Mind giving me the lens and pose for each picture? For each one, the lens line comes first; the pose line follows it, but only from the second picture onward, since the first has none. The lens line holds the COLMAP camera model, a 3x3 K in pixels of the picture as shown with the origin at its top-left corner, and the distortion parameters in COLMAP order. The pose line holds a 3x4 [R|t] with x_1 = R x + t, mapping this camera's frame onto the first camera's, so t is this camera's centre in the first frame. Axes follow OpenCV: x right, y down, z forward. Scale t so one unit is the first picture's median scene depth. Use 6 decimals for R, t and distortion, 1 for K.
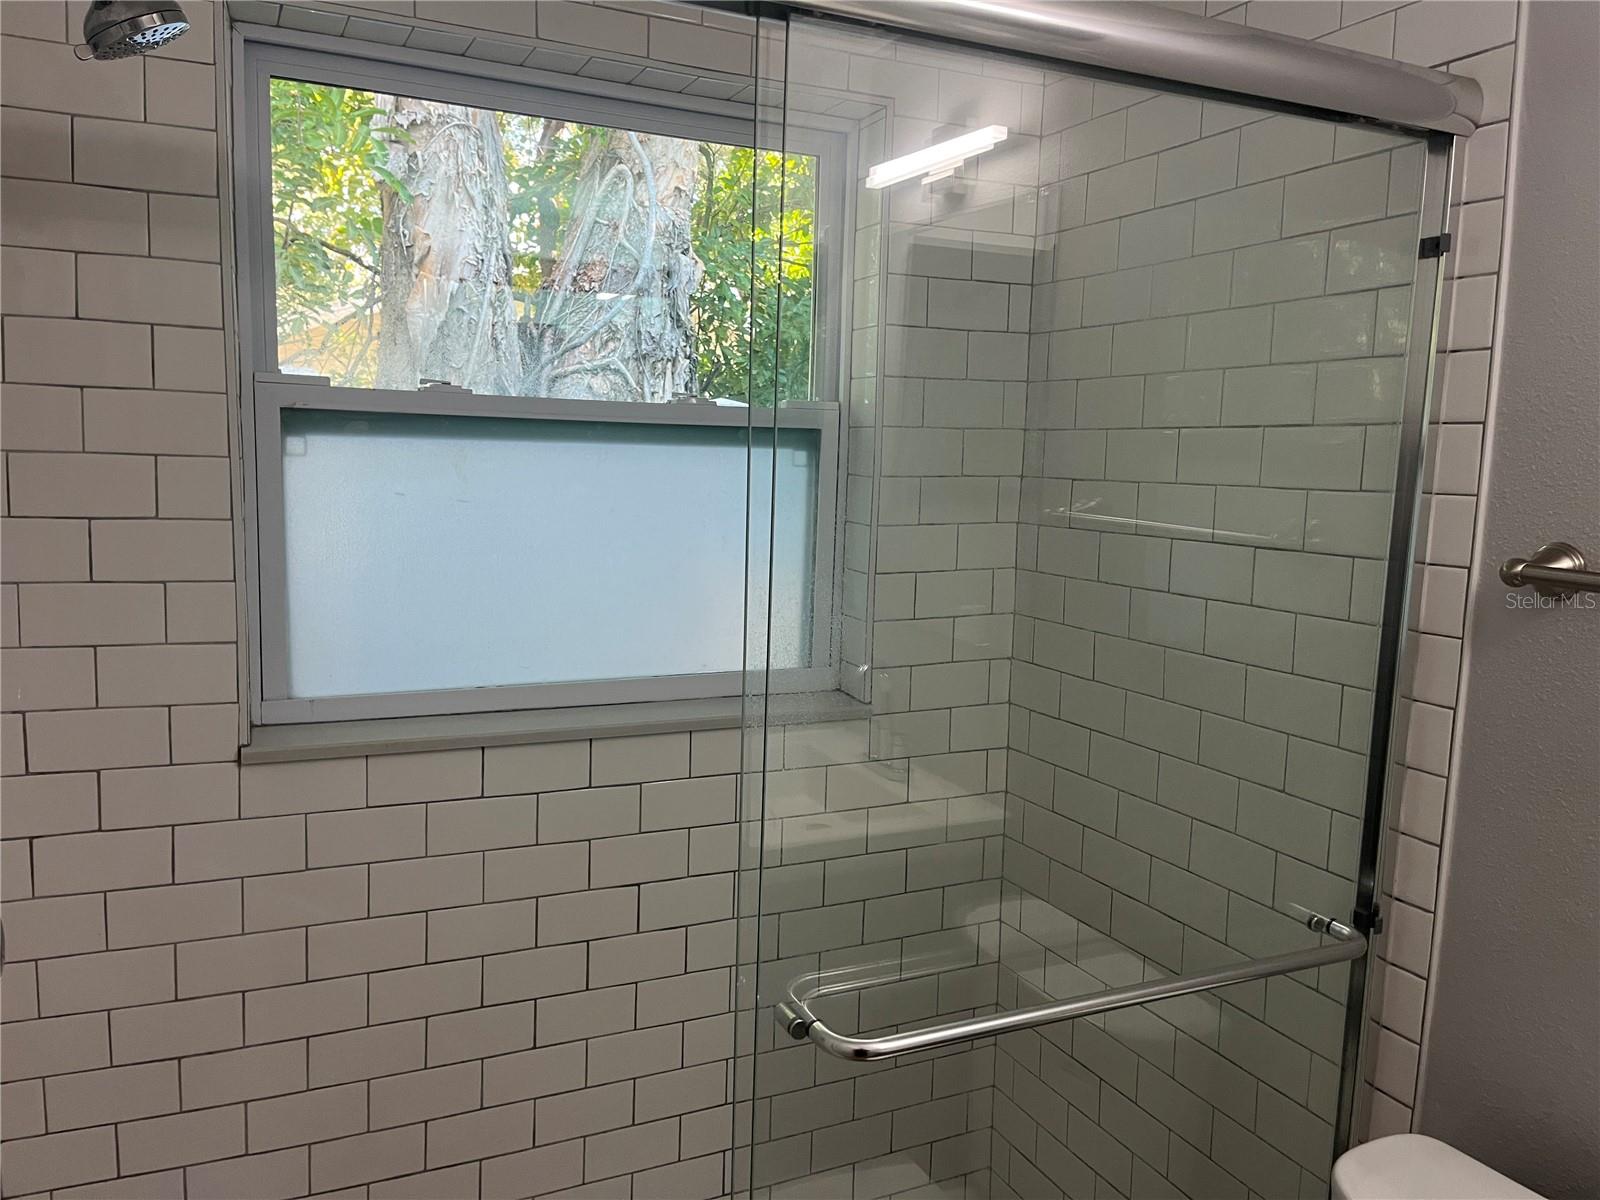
lens RADIAL K [[1206.2, 0, 806.6], [0, 1206.2, 598.6], [0, 0, 1]] dist [0.059153, -0.085482]
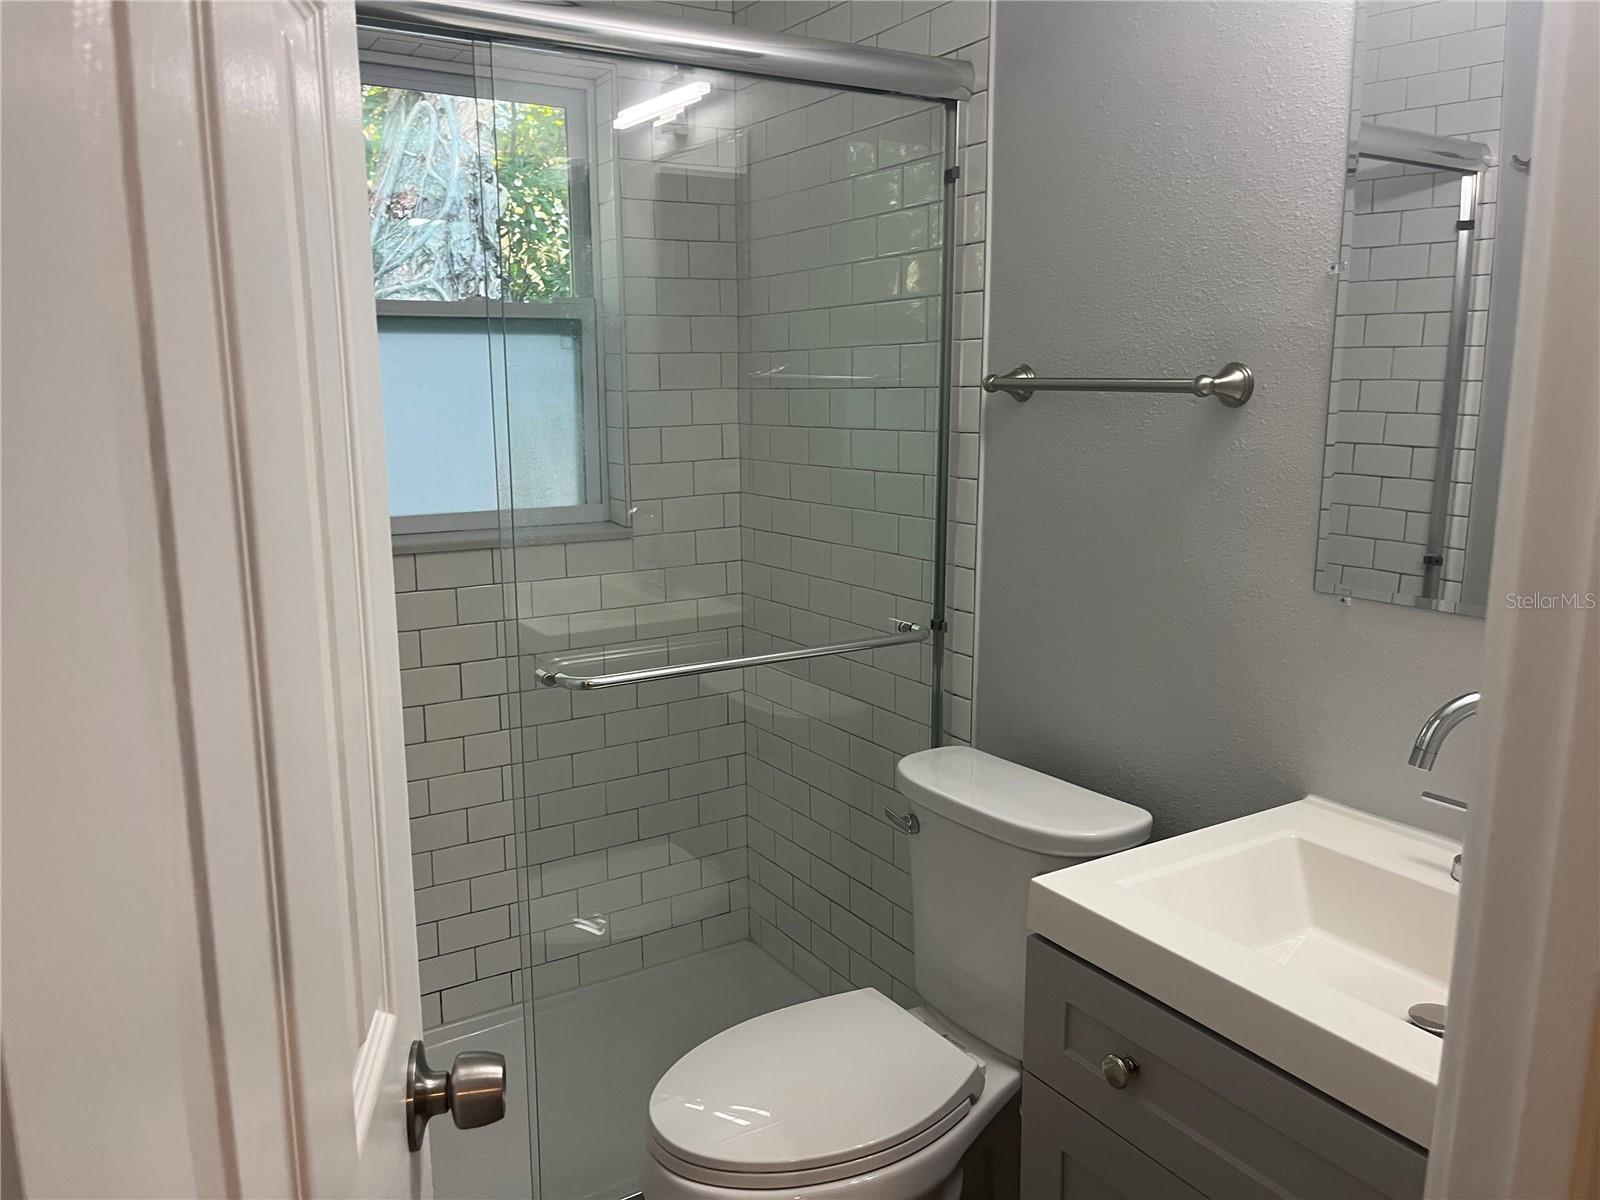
lens RADIAL K [[1206.2, 0, 792.9], [0, 1206.2, 600.5], [0, 0, 1]] dist [0.059153, -0.085482]
pose [[0.993075, -0.054690, 0.103975, 0.081713], [0.048376, 0.996884, 0.062303, 0.087502], [-0.107058, -0.056841, 0.992627, -0.328360]]
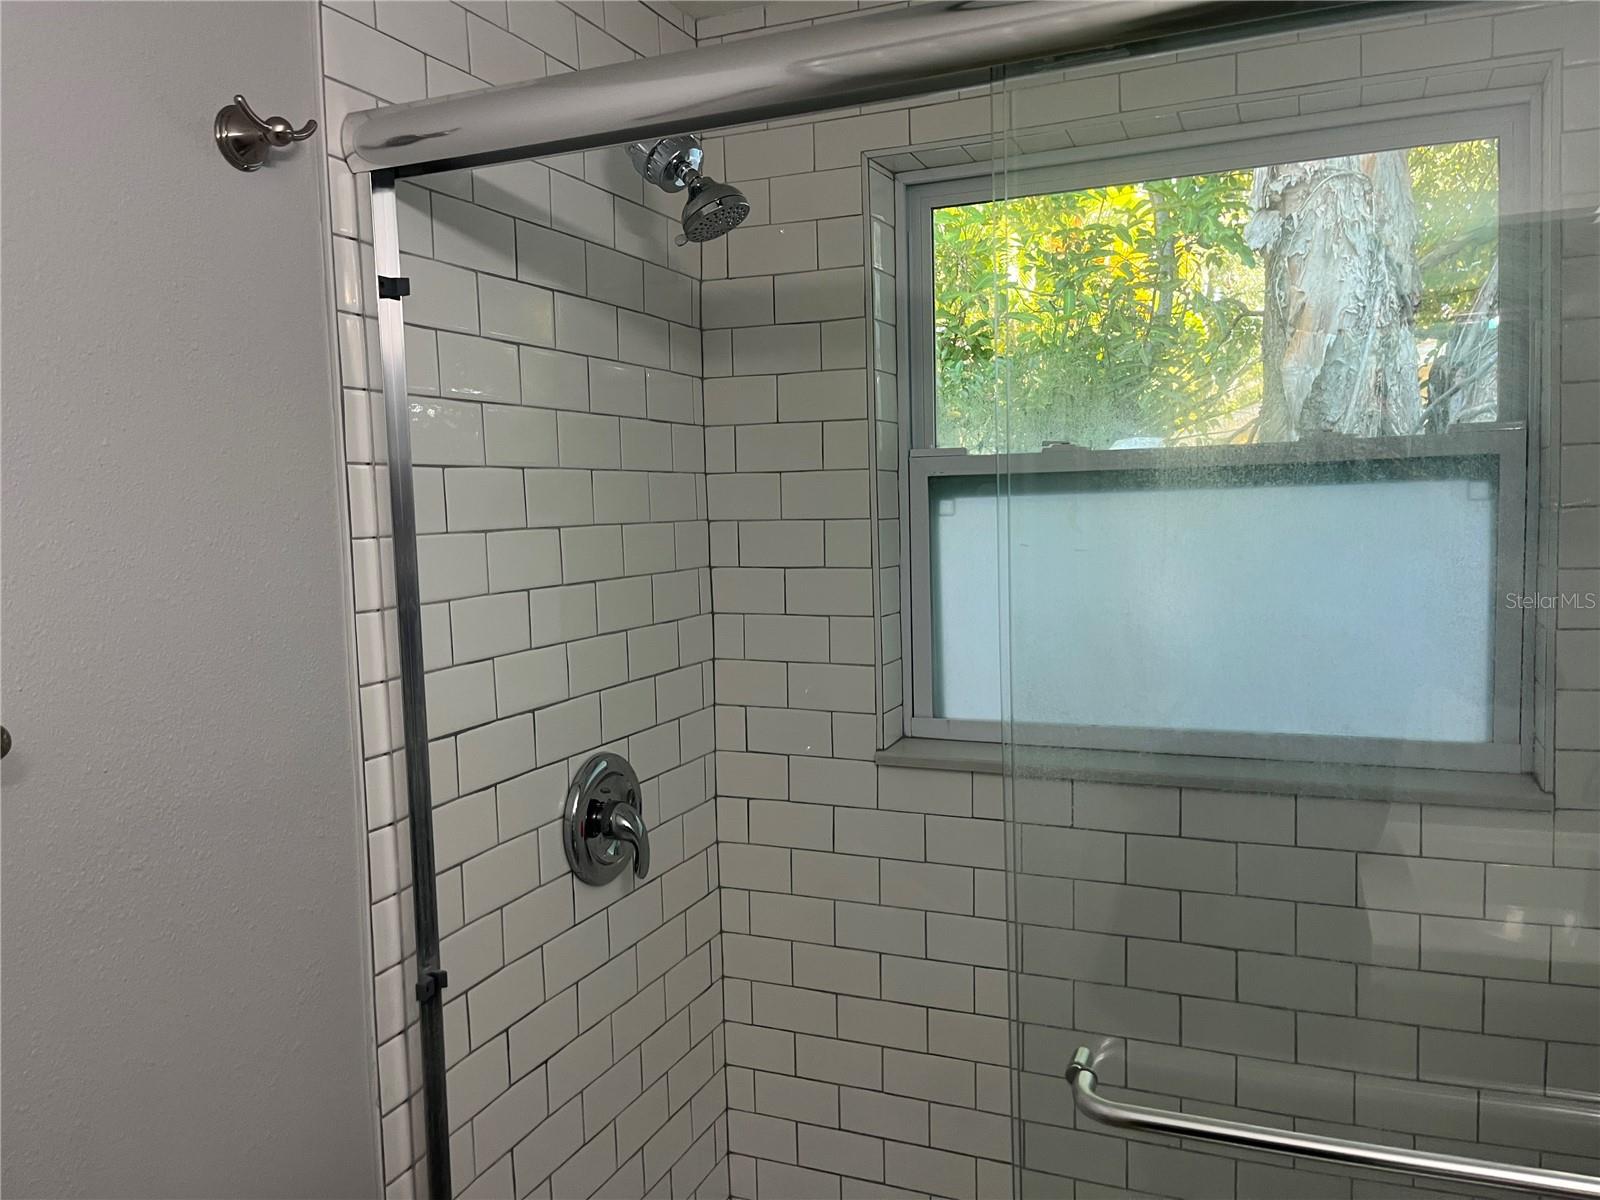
lens RADIAL K [[1206.2, 0, 810.6], [0, 1206.2, 601.7], [0, 0, 1]] dist [0.059153, -0.085482]
pose [[0.663459, 0.007708, -0.748173, 0.304099], [-0.047571, 0.998358, -0.031899, 0.009296], [0.746699, 0.056755, 0.662736, 0.091313]]
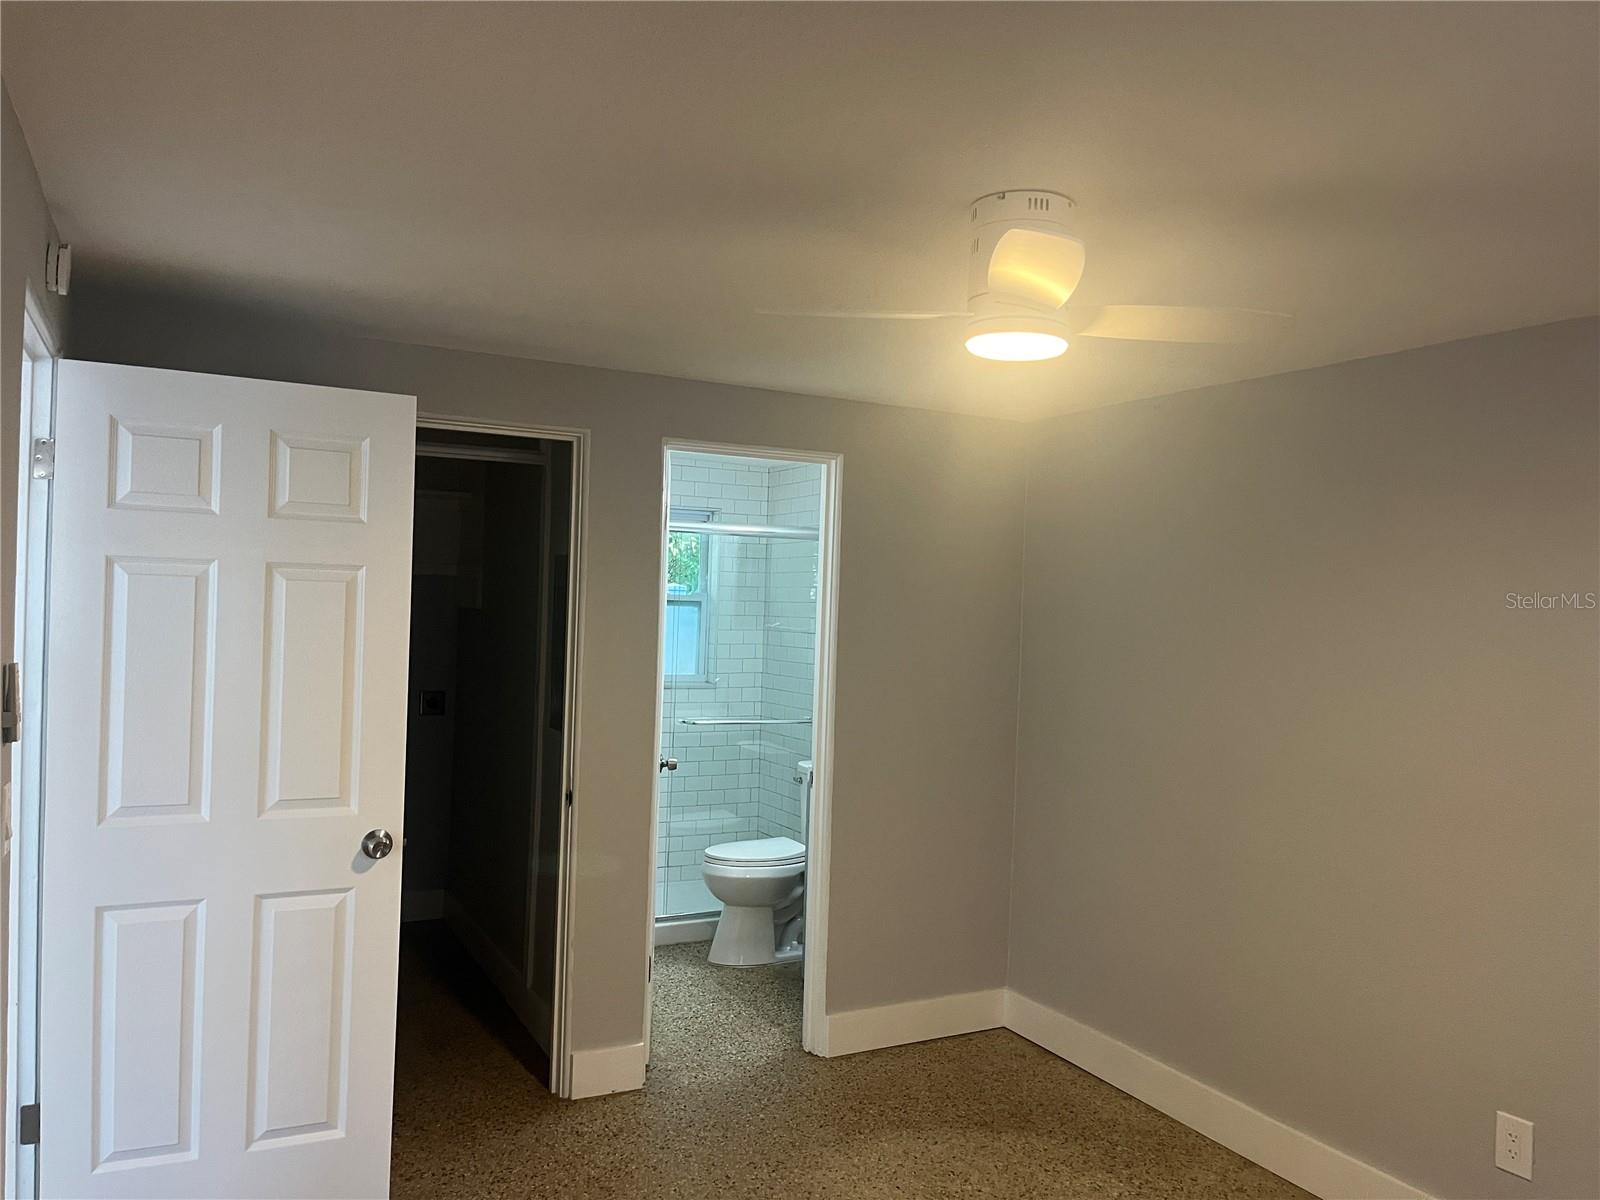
lens RADIAL K [[1206.2, 0, 800.7], [0, 1206.2, 595.1], [0, 0, 1]] dist [0.059153, -0.085482]
pose [[0.999652, 0.003301, 0.026168, 0.184661], [0.000092, 0.991694, -0.128617, 0.251367], [-0.026375, 0.128575, 0.991349, -2.141767]]
